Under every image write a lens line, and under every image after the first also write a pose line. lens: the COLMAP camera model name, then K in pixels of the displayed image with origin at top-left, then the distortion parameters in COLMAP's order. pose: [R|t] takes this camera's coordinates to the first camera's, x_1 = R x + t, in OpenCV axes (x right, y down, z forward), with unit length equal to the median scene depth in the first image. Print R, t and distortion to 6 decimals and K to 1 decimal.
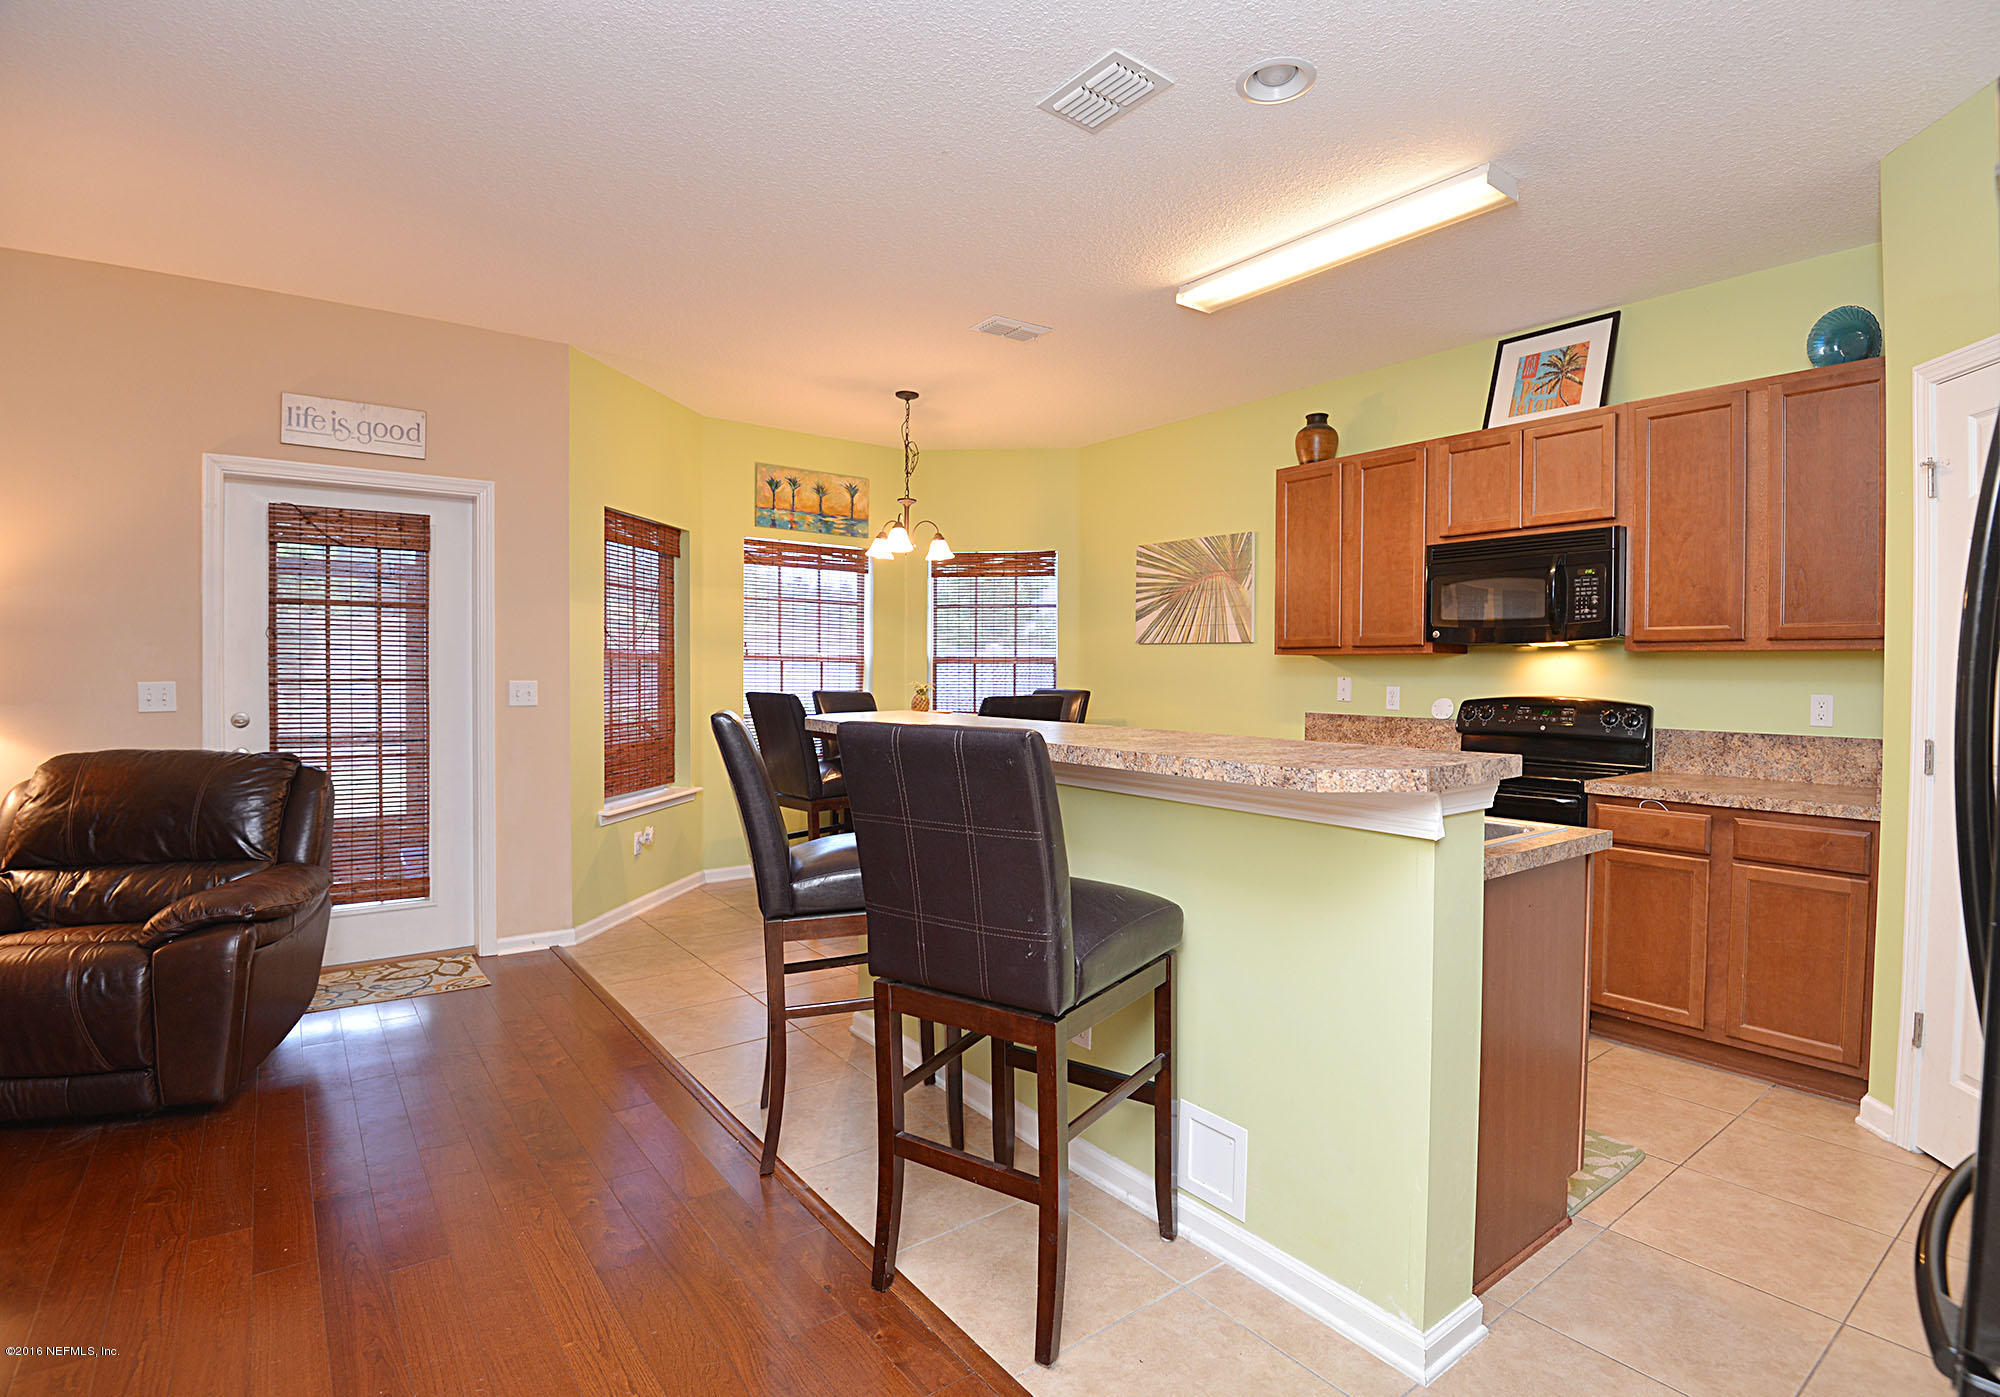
lens RADIAL K [[980.8, 0, 1045.1], [0, 980.8, 699.5], [0, 0, 1]] dist [-0.023717, -0.000712]
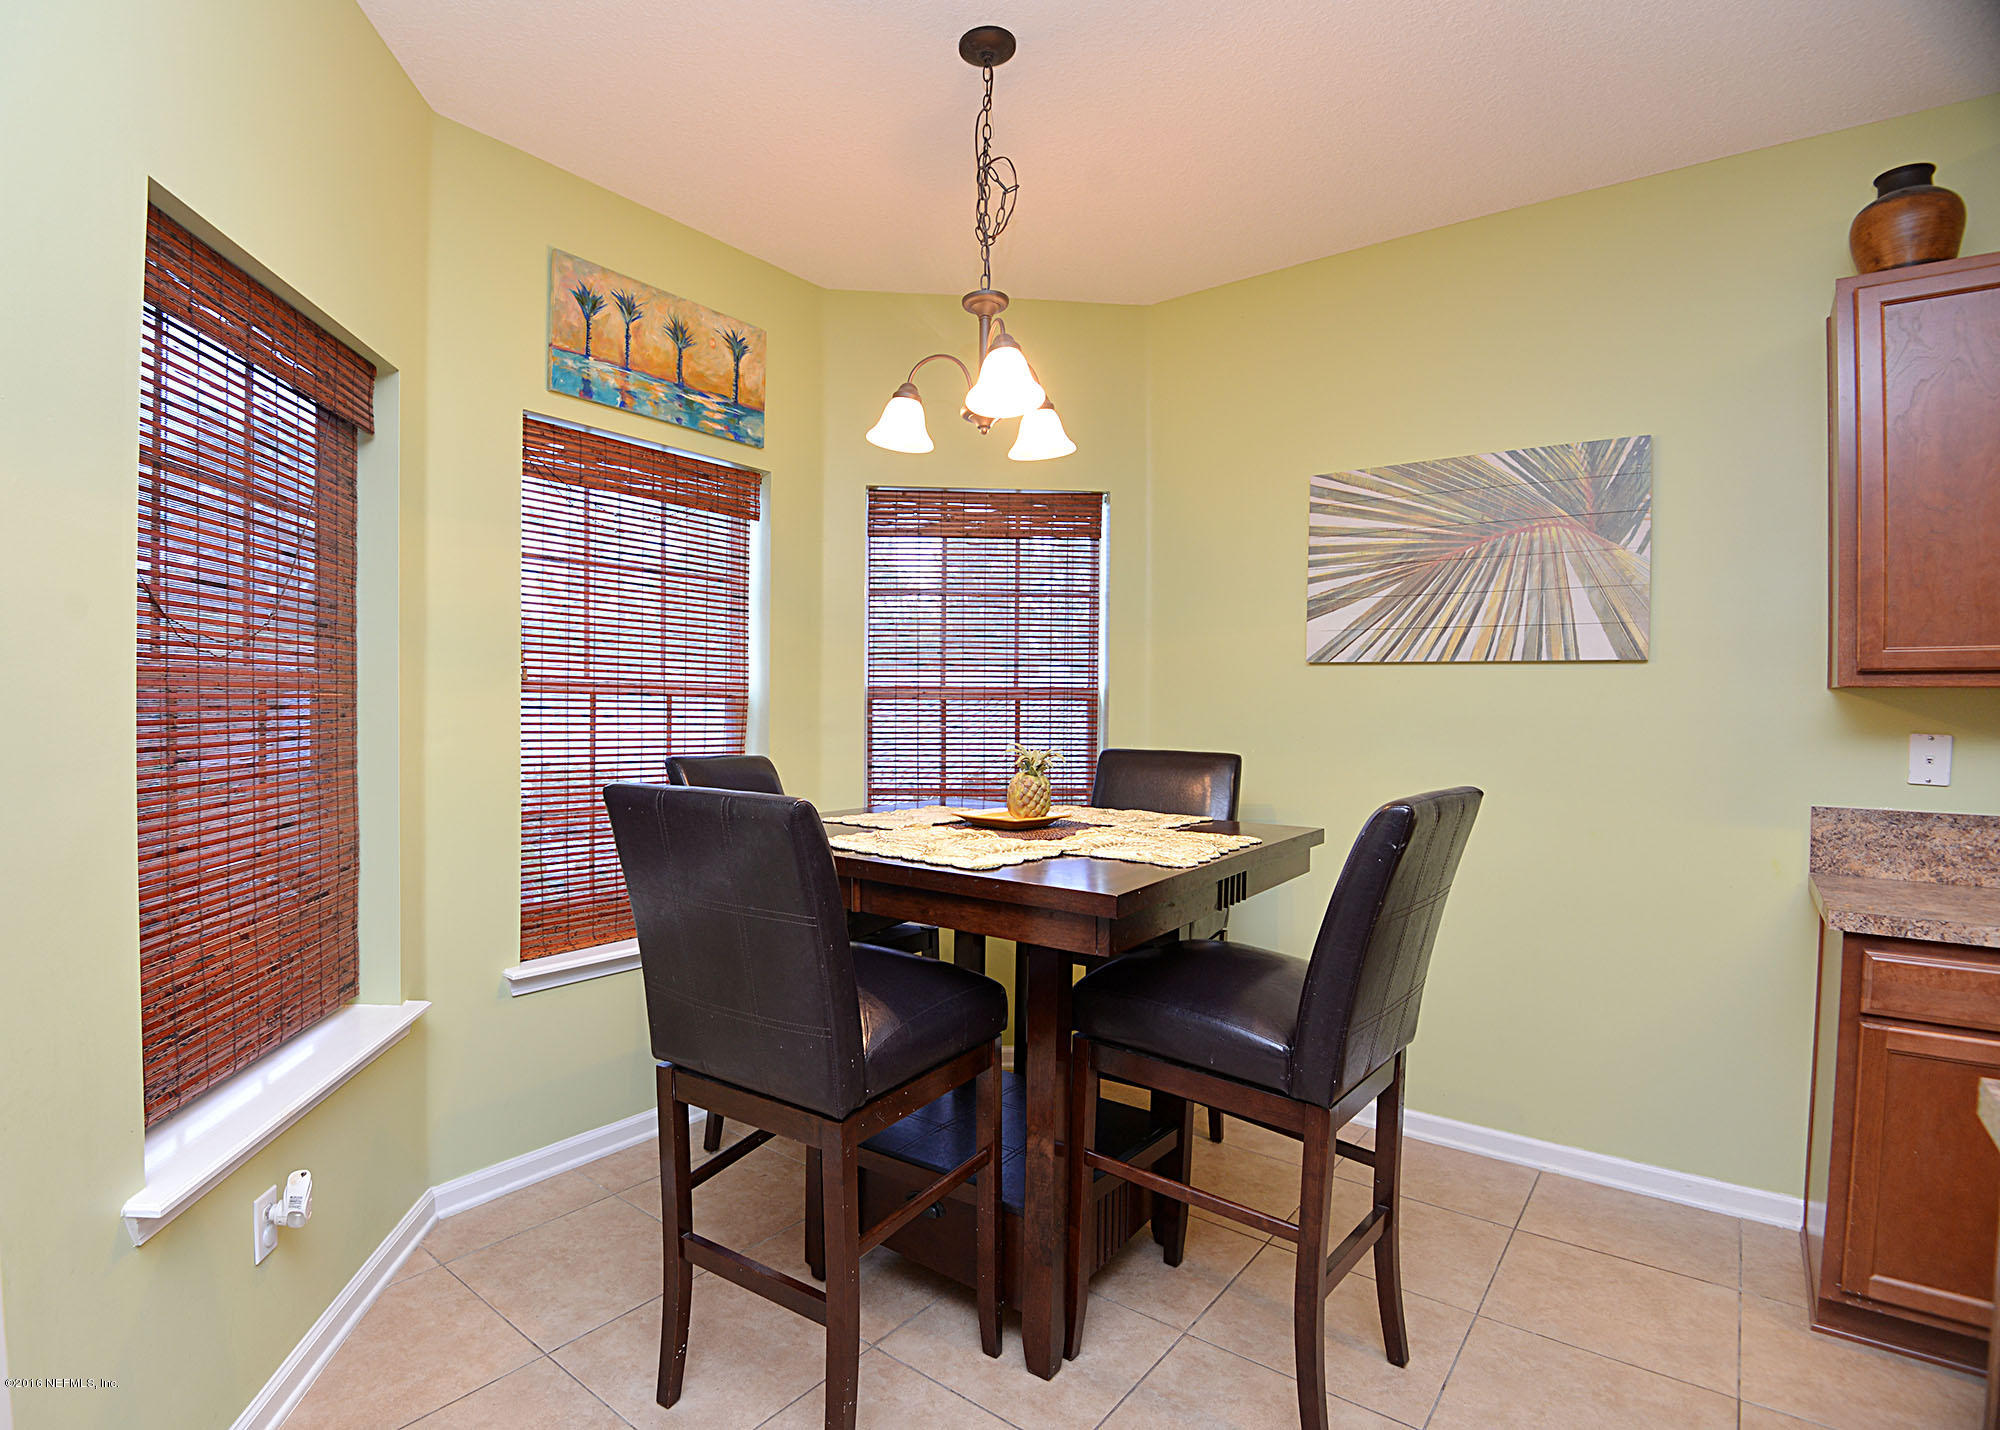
lens RADIAL K [[990.0, 0, 899.3], [0, 990.0, 722.3], [0, 0, 1]] dist [-0.039125, -0.004263]
pose [[0.982501, -0.002586, 0.186242, -0.281898], [0.004290, 0.999953, -0.008747, -0.027866], [-0.186210, 0.009393, 0.982465, 0.677486]]
